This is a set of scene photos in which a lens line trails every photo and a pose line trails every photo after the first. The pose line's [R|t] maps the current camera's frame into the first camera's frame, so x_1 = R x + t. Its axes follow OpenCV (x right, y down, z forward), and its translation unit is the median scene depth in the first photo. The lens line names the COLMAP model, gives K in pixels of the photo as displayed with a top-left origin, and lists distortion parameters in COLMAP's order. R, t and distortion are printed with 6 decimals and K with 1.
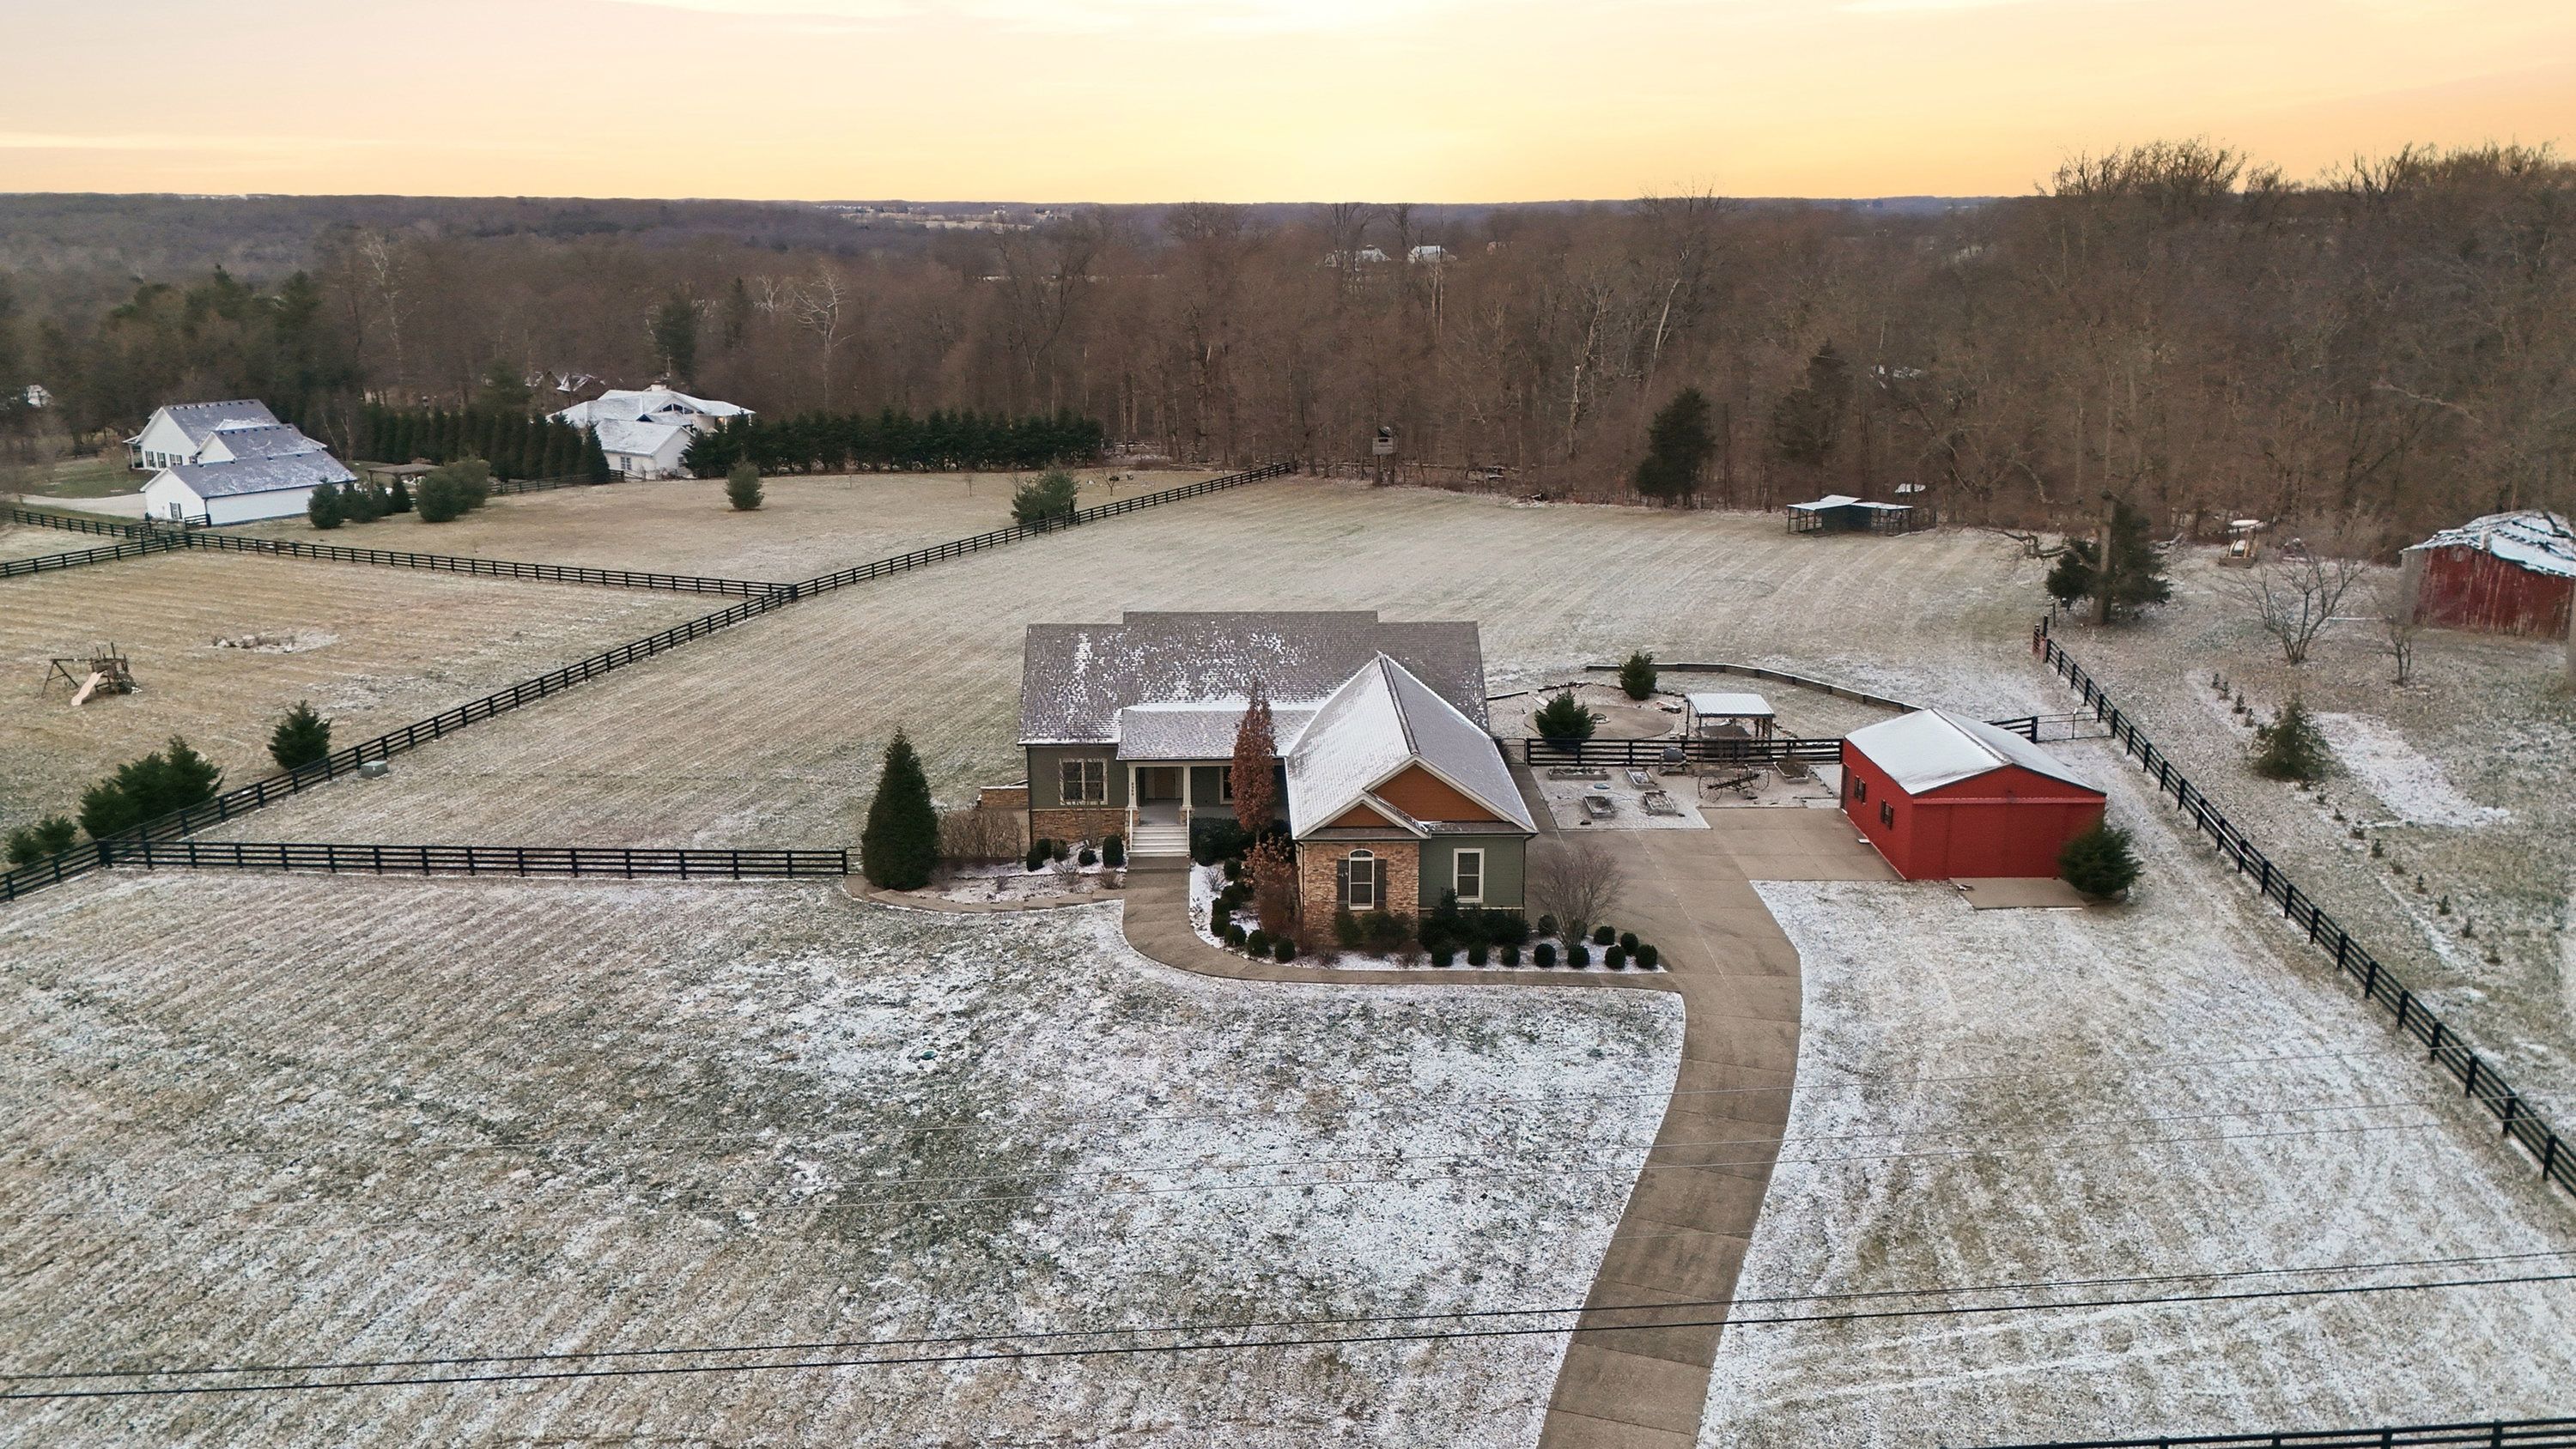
lens RADIAL K [[2100.7, 0, 1280.6], [0, 2100.7, 718.1], [0, 0, 1]] dist [0.063838, -0.019532]
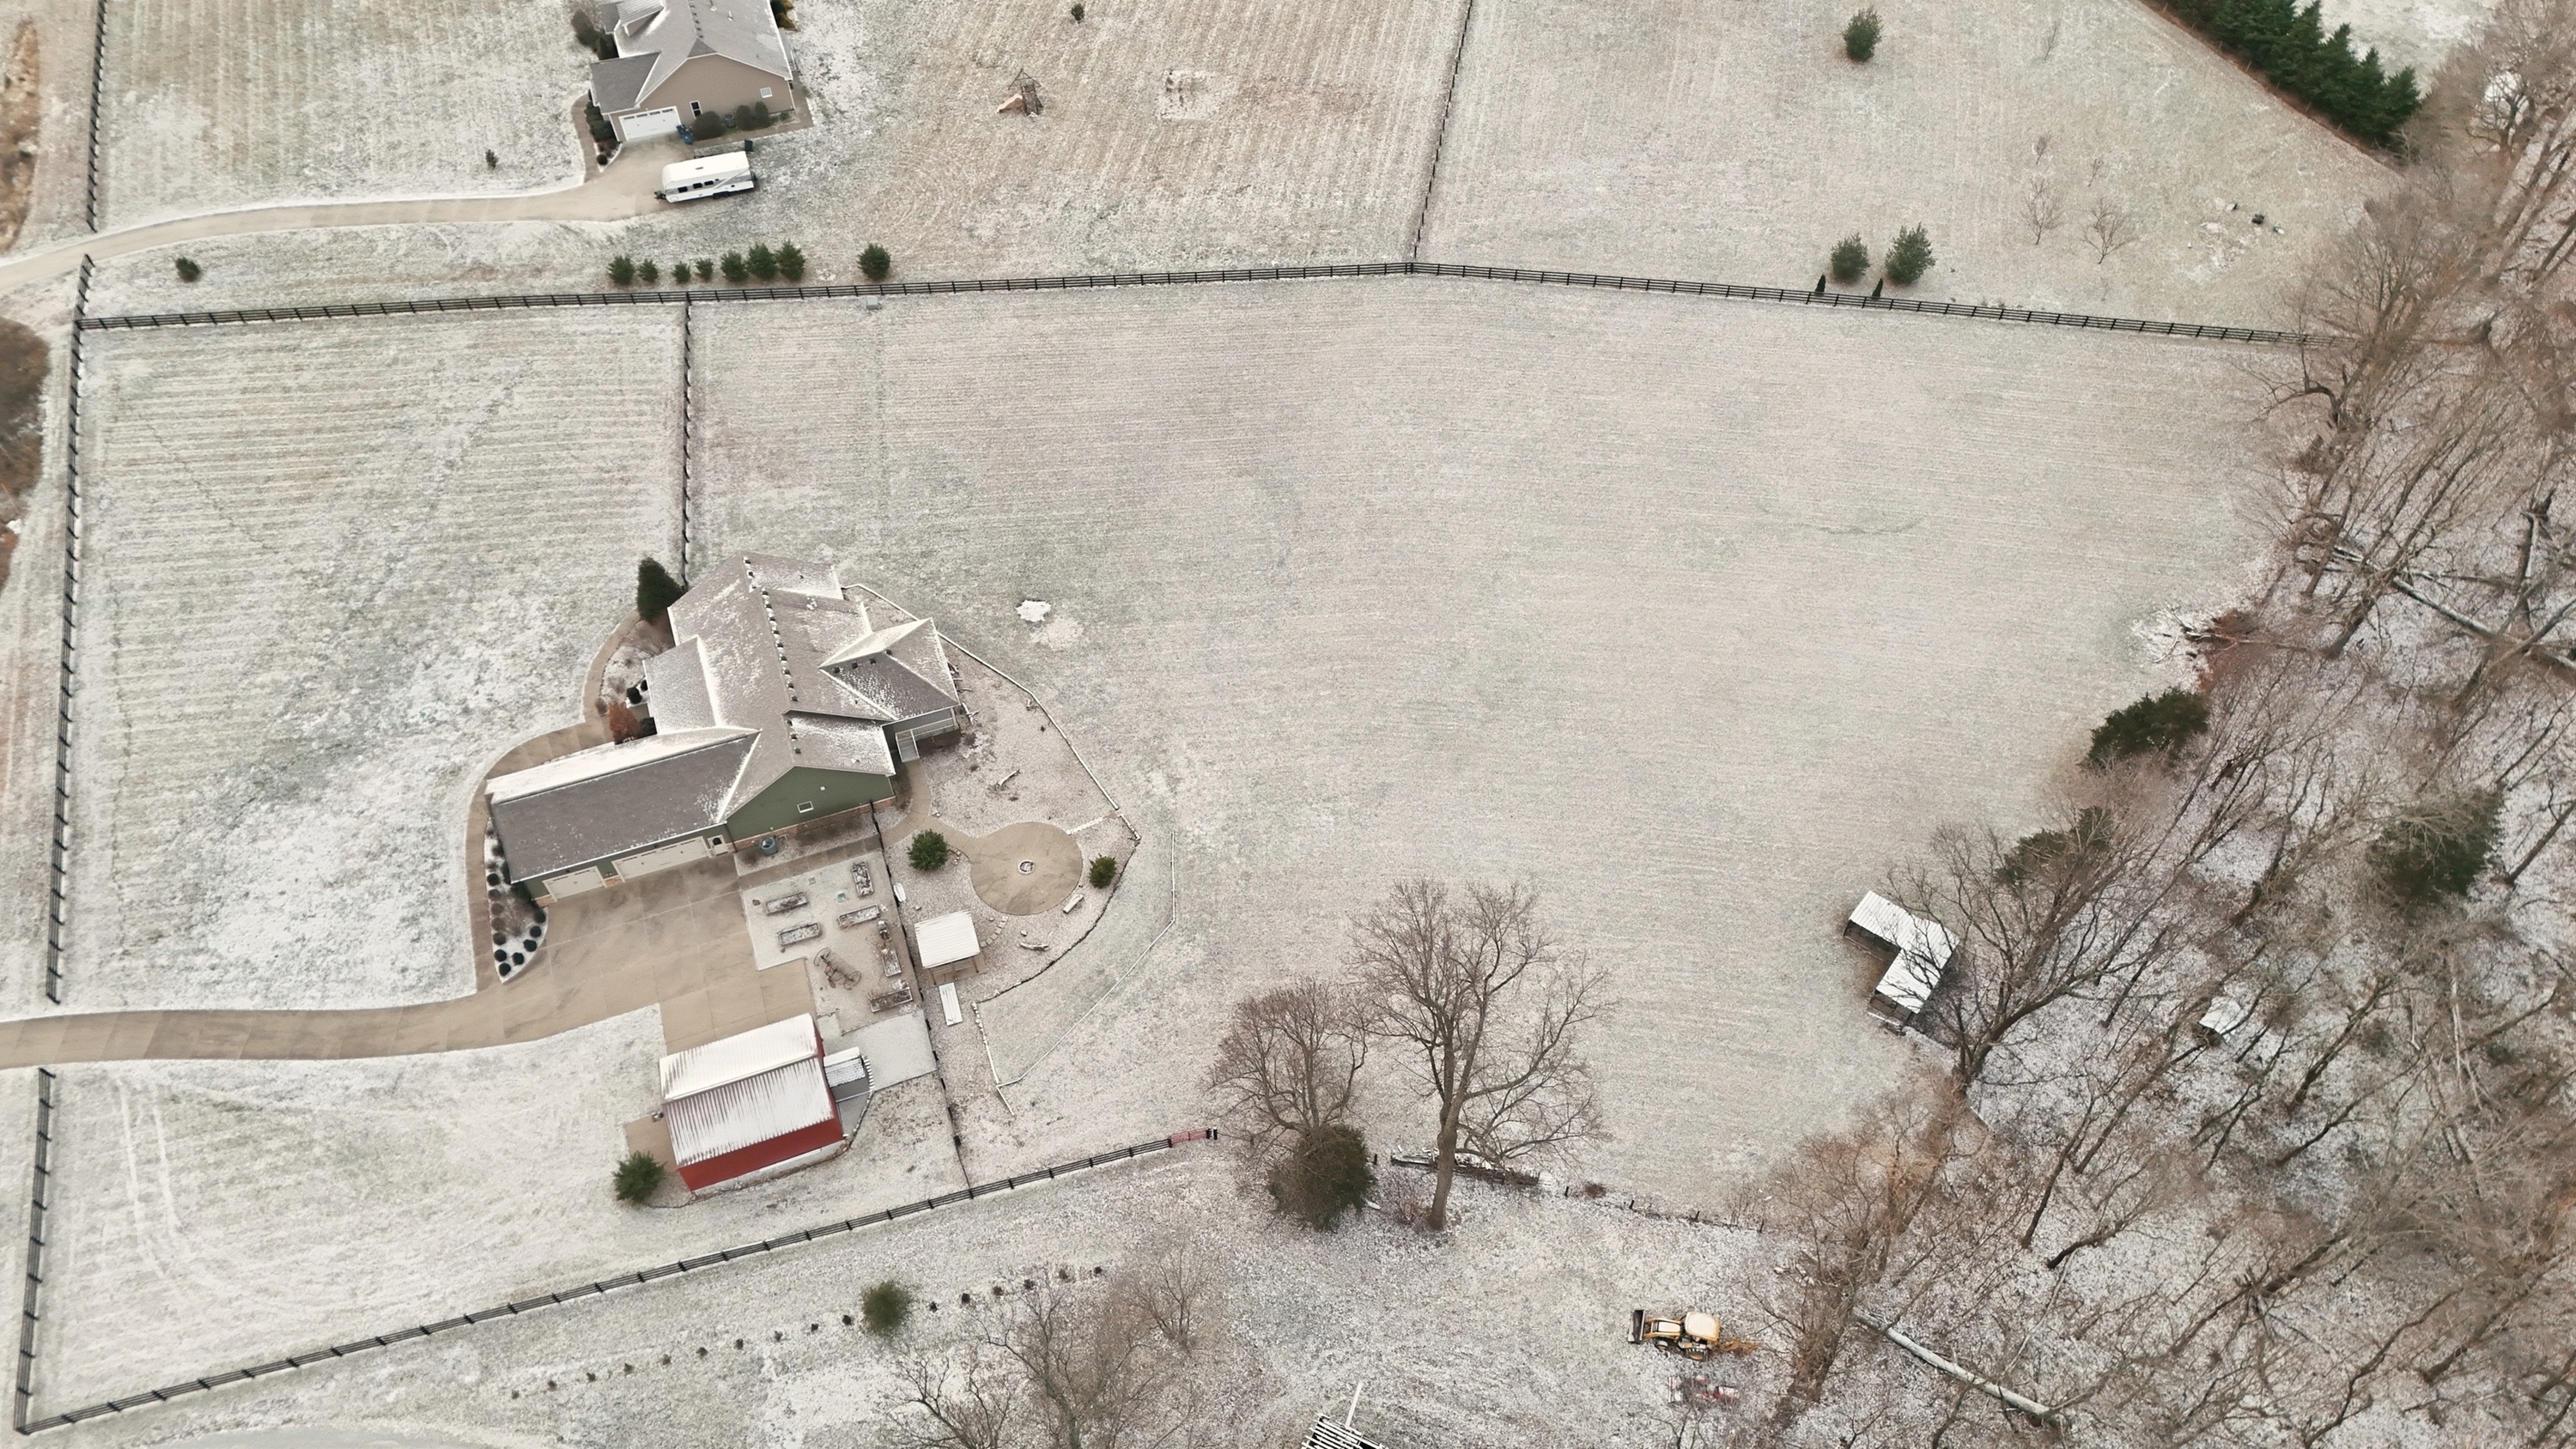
lens RADIAL K [[1896.1, 0, 1289.1], [0, 1896.1, 733.2], [0, 0, 1]] dist [0.050499, -0.032244]
pose [[0.318097, 0.762362, -0.563577, 1.171920], [-0.231010, 0.638864, 0.733817, -1.396765], [0.919483, -0.103233, 0.379334, 1.015018]]
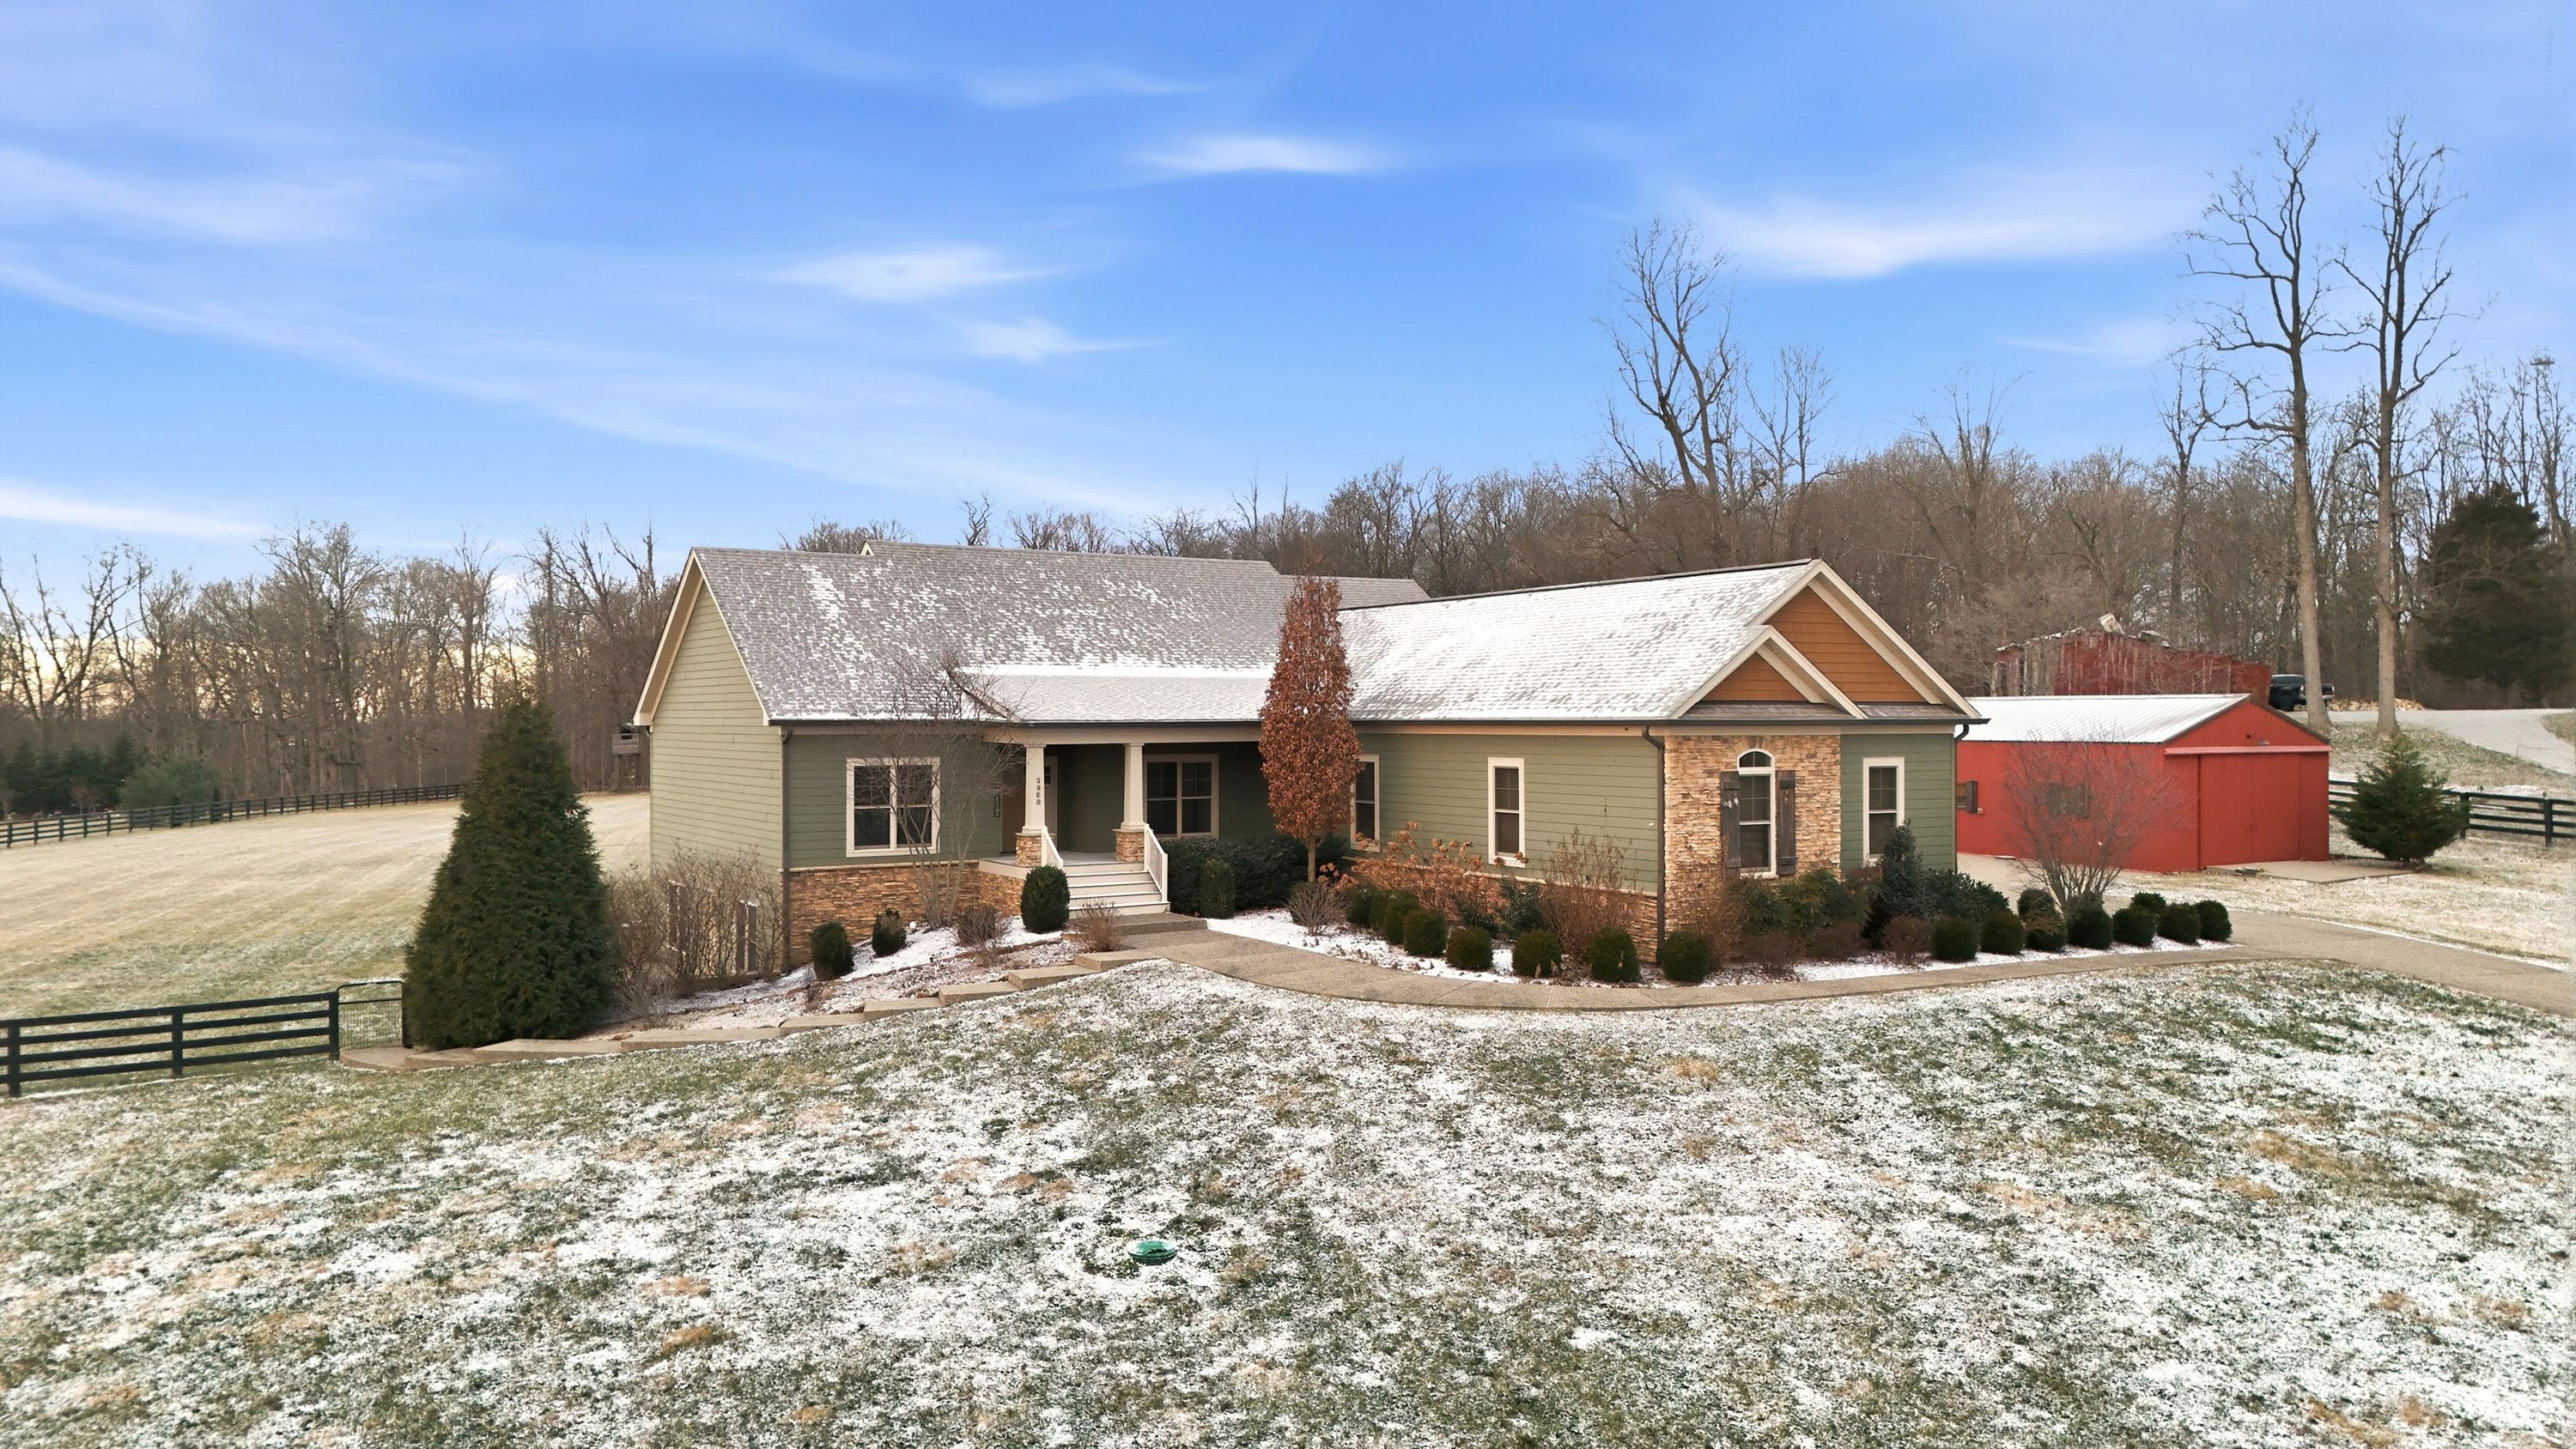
lens RADIAL K [[1896.1, 0, 1282.3], [0, 1896.1, 727.7], [0, 0, 1]] dist [0.050499, -0.032244]
pose [[0.866181, -0.003066, 0.499721, -0.281620], [0.122163, 0.970941, -0.205790, 0.136521], [-0.484568, 0.239299, 0.841385, 0.685062]]
